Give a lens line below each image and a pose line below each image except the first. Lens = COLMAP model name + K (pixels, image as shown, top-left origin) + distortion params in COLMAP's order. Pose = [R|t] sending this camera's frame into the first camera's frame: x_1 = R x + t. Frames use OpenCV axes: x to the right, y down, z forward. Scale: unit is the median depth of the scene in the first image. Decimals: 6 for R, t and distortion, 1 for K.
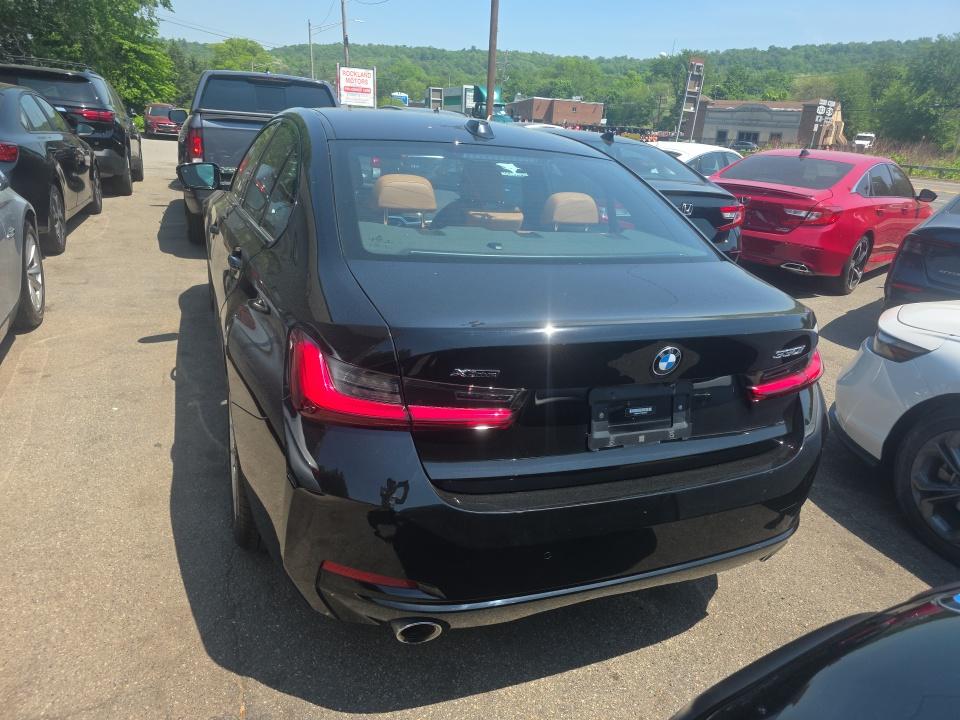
lens RADIAL K [[648.1, 0, 493.5], [0, 648.1, 395.3], [0, 0, 1]] dist [0.033694, -0.029399]
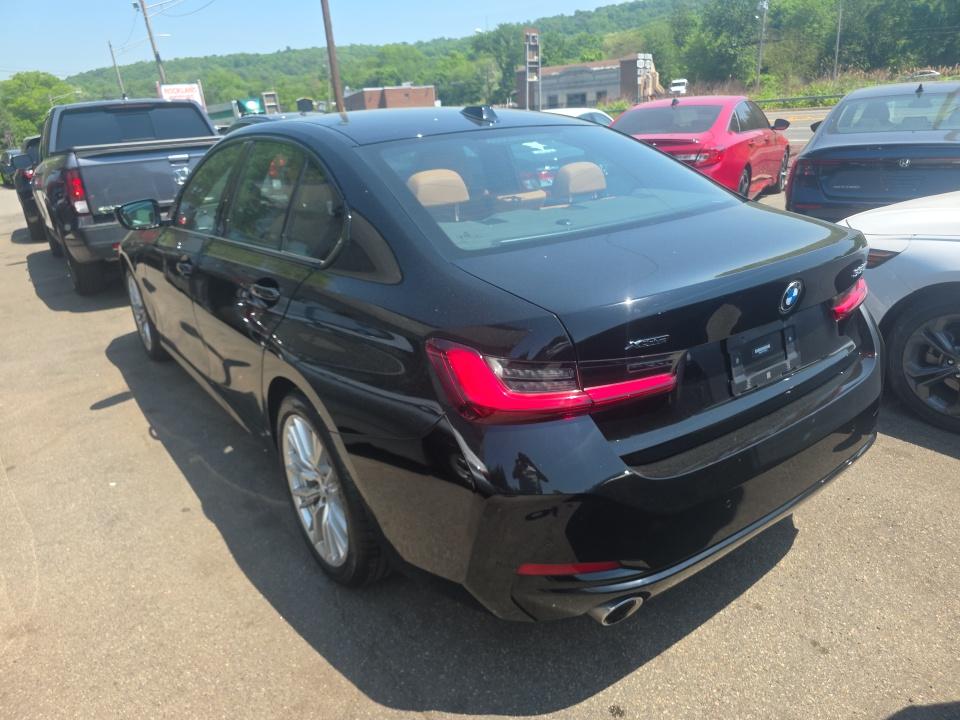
lens RADIAL K [[648.1, 0, 500.6], [0, 648.1, 381.7], [0, 0, 1]] dist [0.033694, -0.029399]
pose [[0.961131, -0.216840, 0.170903, -0.218175], [0.216662, 0.976043, 0.019922, -0.021994], [-0.171128, 0.017880, 0.985086, 0.023089]]
